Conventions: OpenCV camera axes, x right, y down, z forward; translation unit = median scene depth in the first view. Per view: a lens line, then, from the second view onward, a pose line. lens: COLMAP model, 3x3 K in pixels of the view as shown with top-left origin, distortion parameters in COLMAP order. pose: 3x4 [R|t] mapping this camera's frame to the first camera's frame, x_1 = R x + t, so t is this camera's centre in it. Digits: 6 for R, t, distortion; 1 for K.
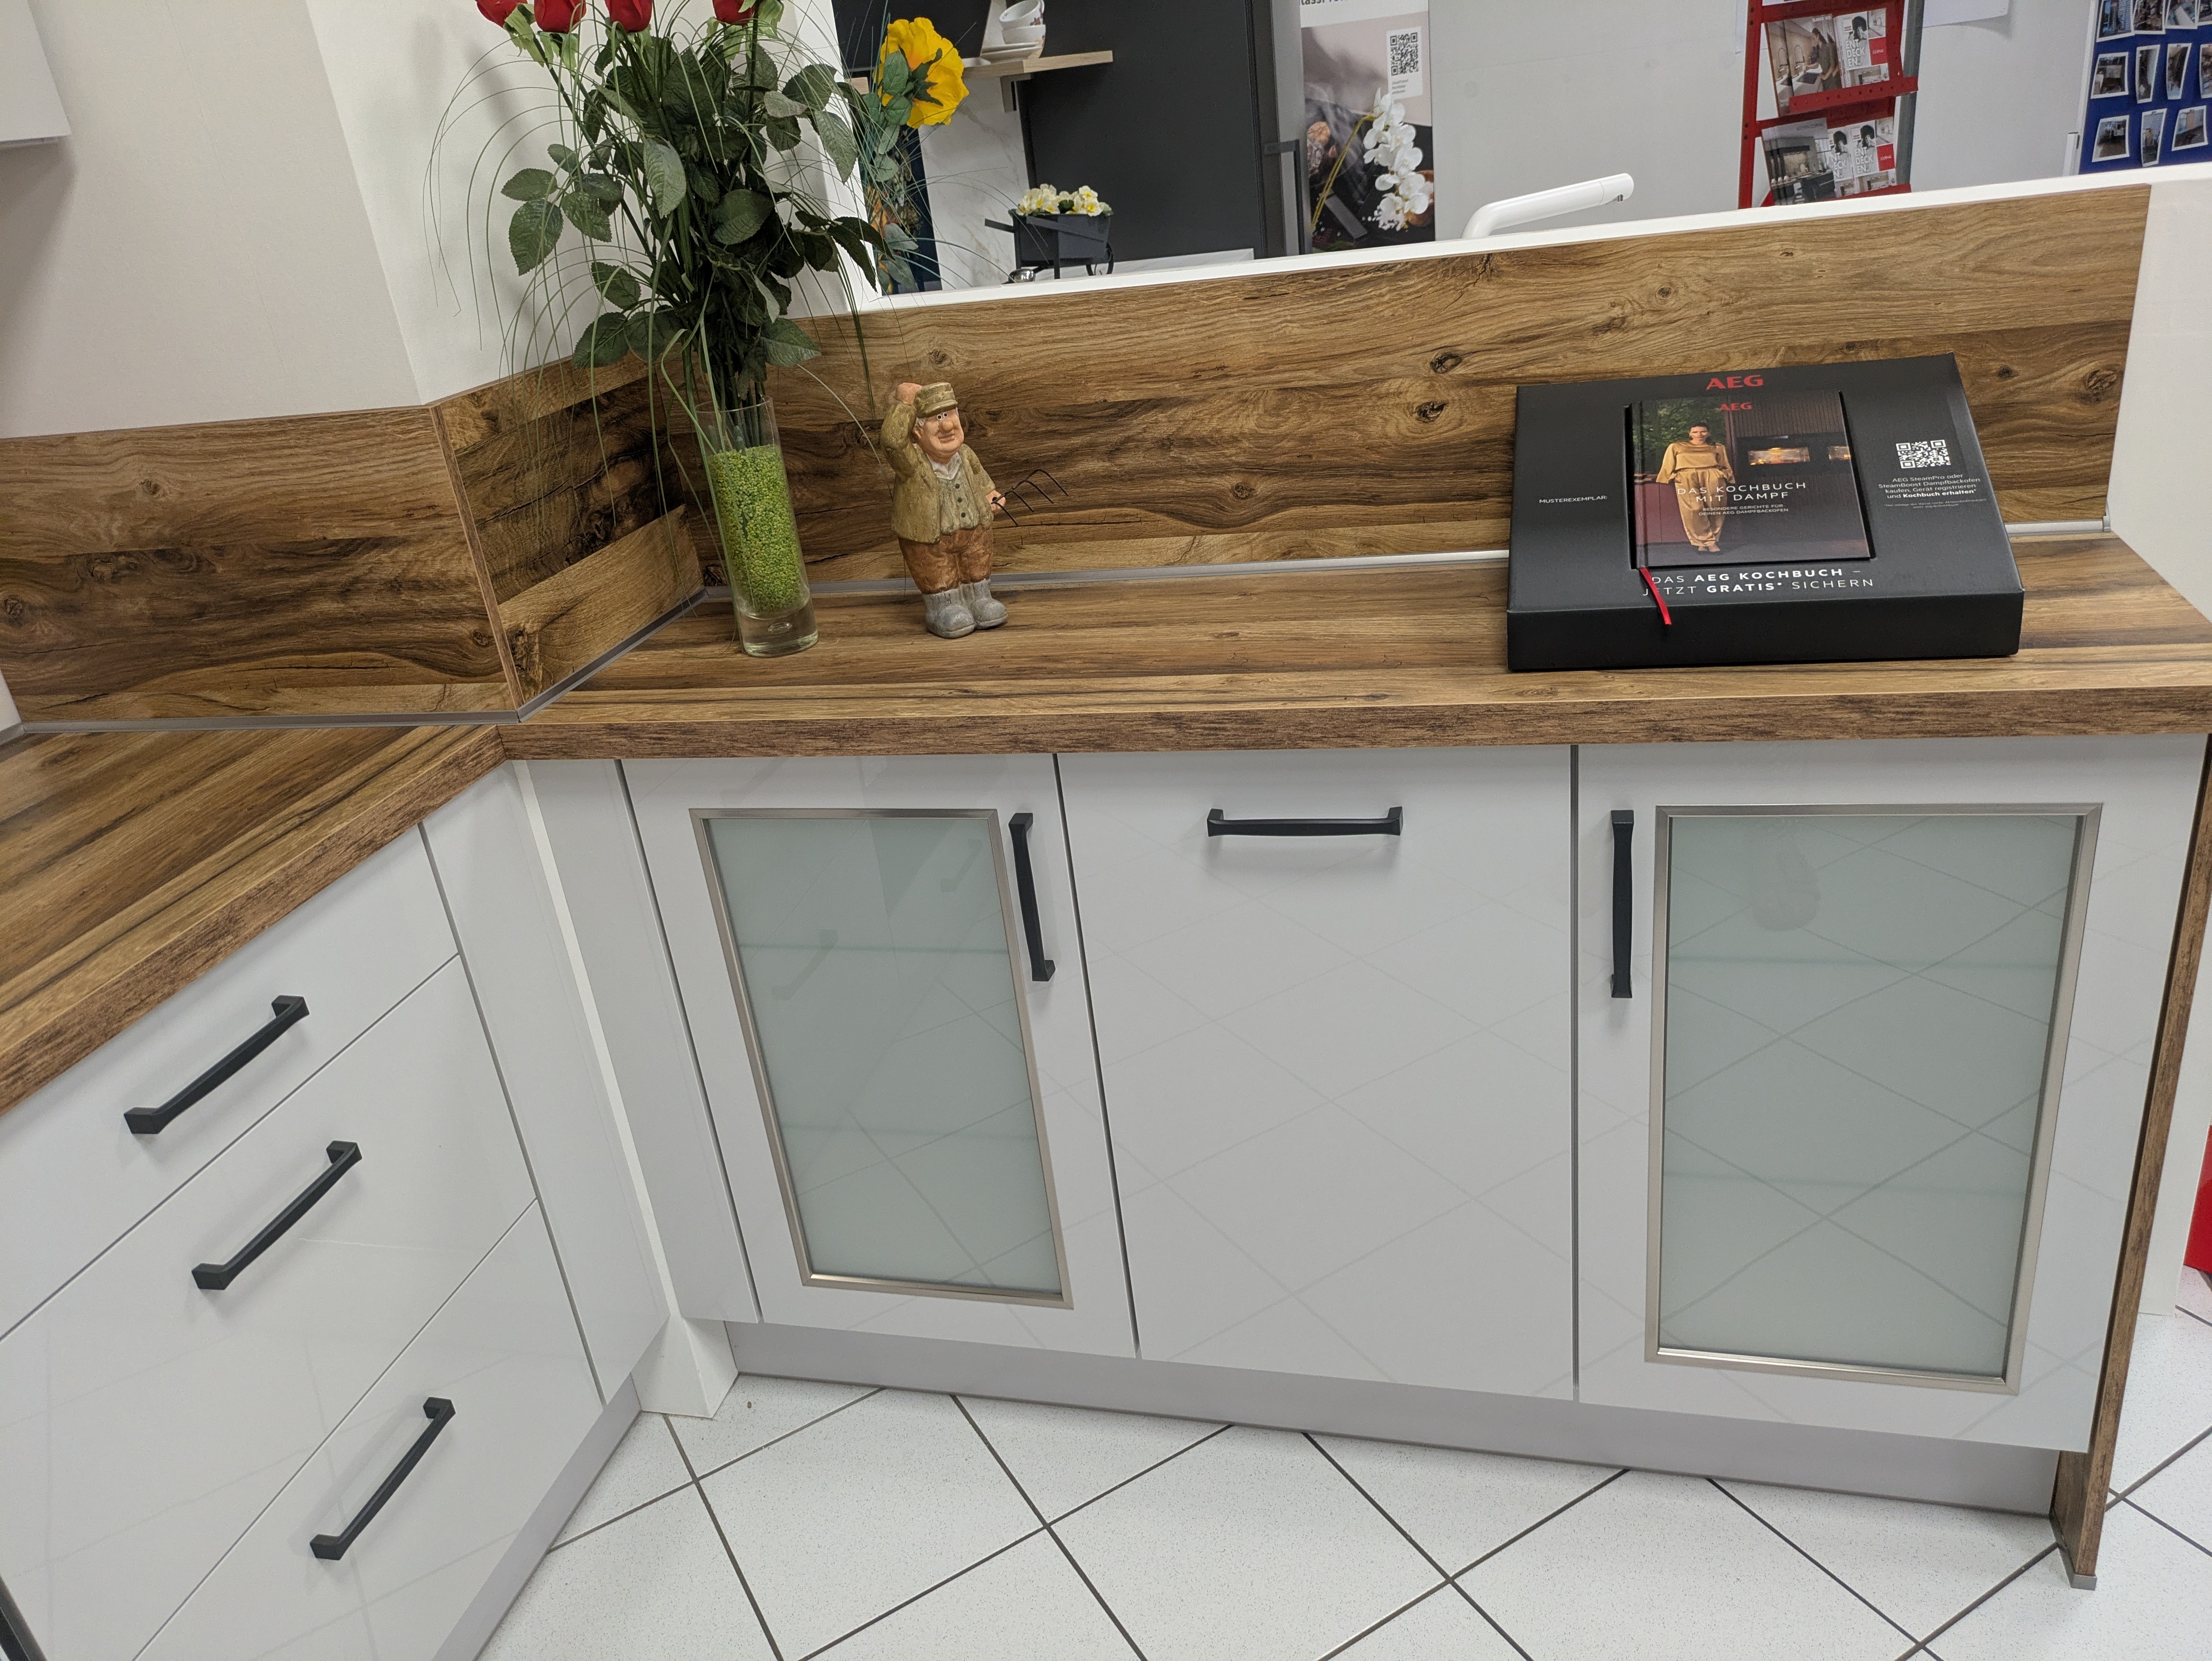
lens RADIAL K [[1645.6, 0, 1084.7], [0, 1645.6, 831.9], [0, 0, 1]] dist [0.066222, -0.071509]
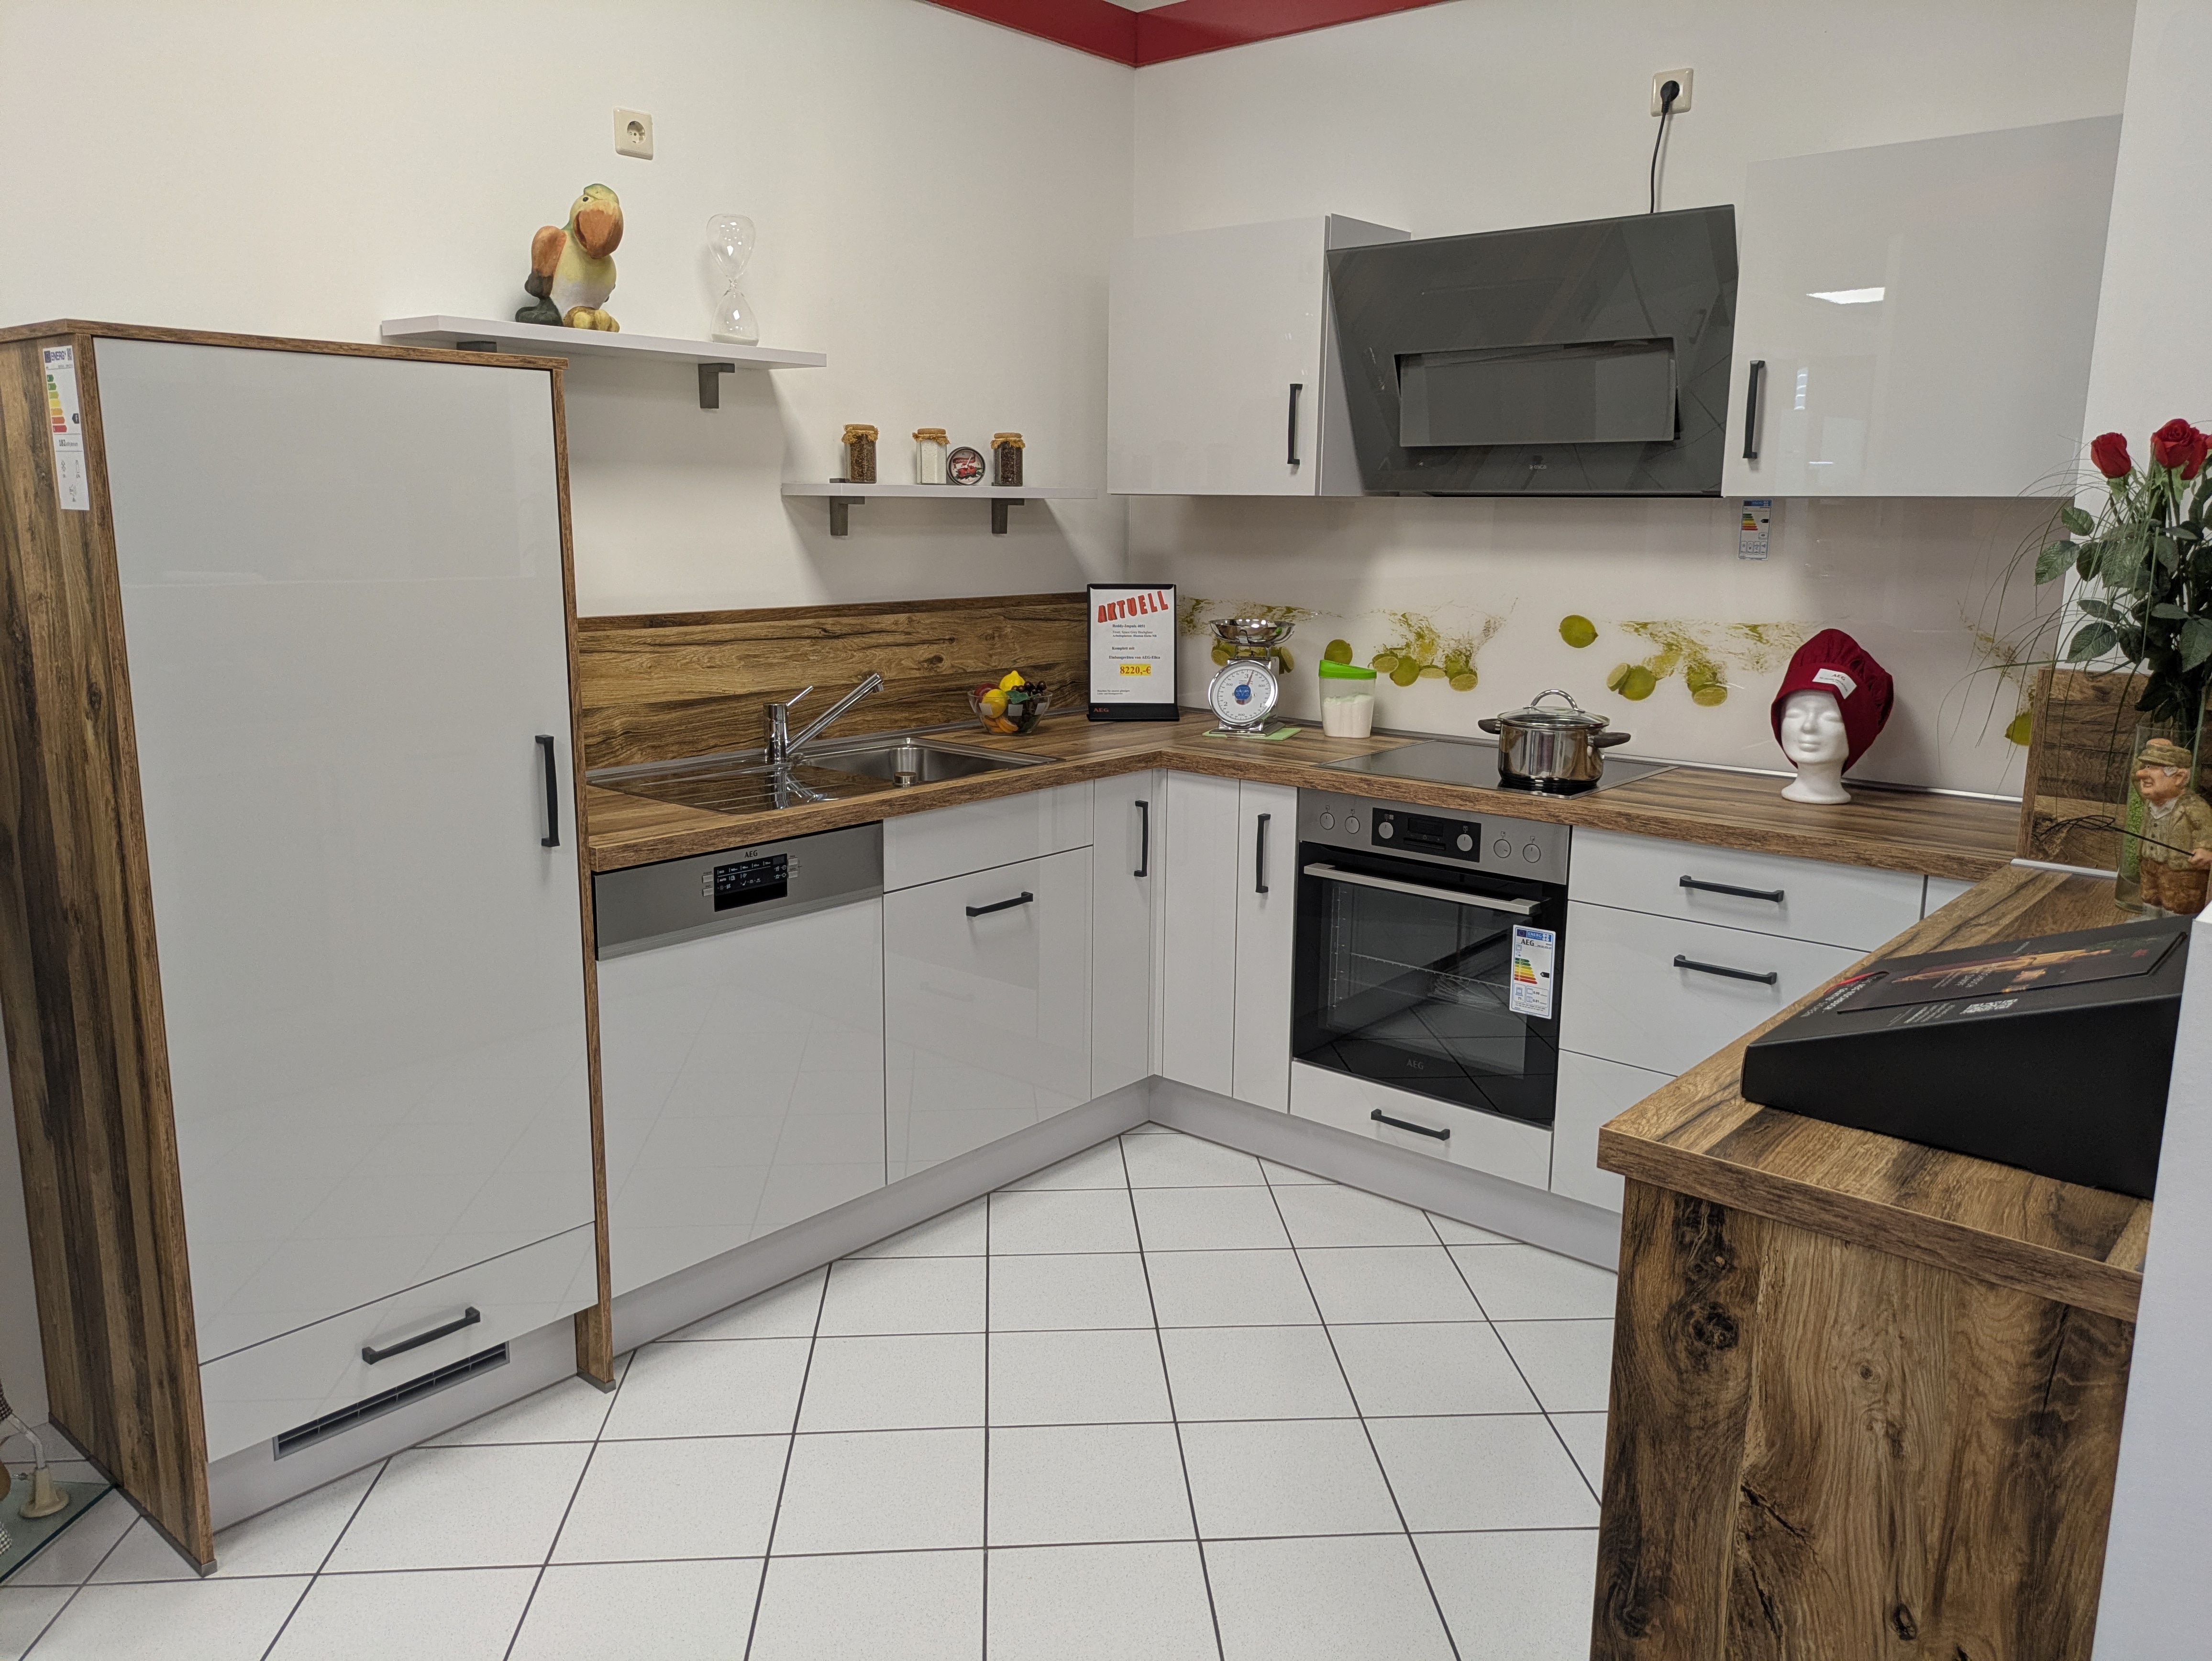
lens RADIAL K [[1639.4, 0, 1117.0], [0, 1639.4, 818.7], [0, 0, 1]] dist [0.040414, -0.033370]
pose [[-0.431072, 0.284802, -0.856192, 1.386812], [-0.335198, 0.830433, 0.444997, -0.527885], [0.837746, 0.478820, -0.262512, 0.694209]]
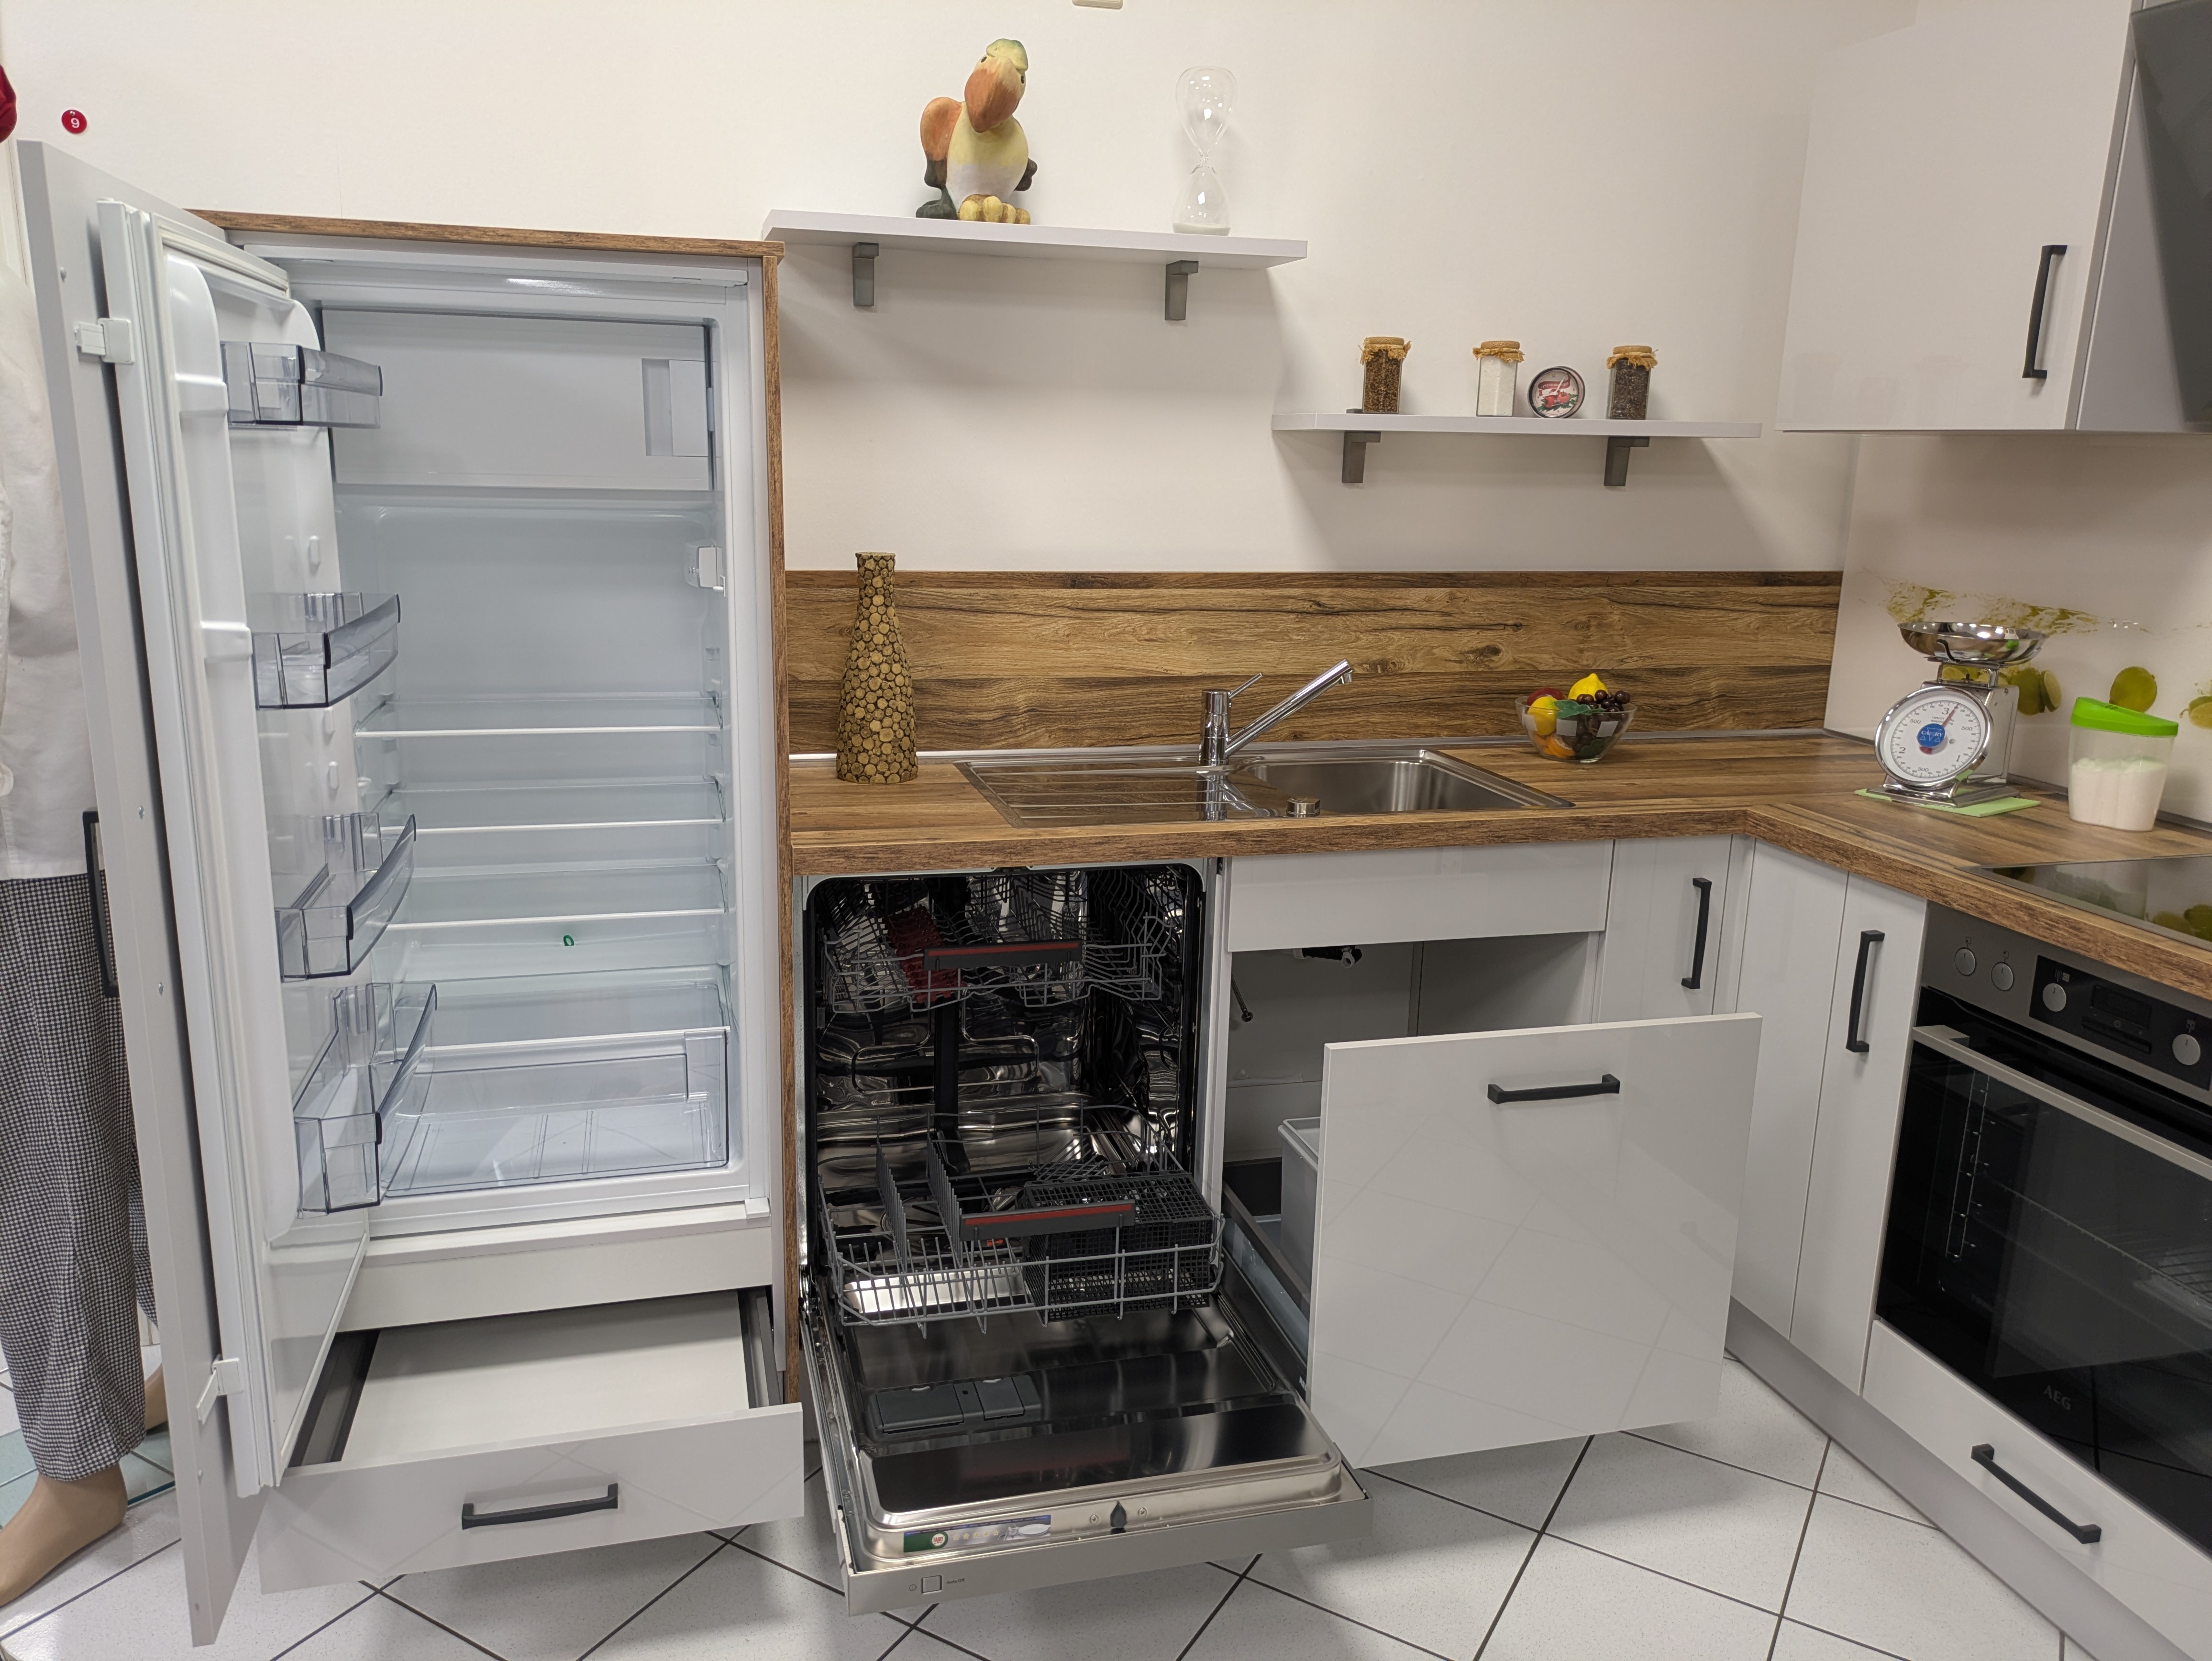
lens RADIAL K [[1645.6, 0, 1084.7], [0, 1645.6, 831.9], [0, 0, 1]] dist [0.066222, -0.071509]
pose [[-0.867277, 0.210918, -0.450937, 0.627448], [-0.126851, 0.782283, 0.609870, -0.469611], [0.481393, 0.586128, -0.651701, 0.832304]]
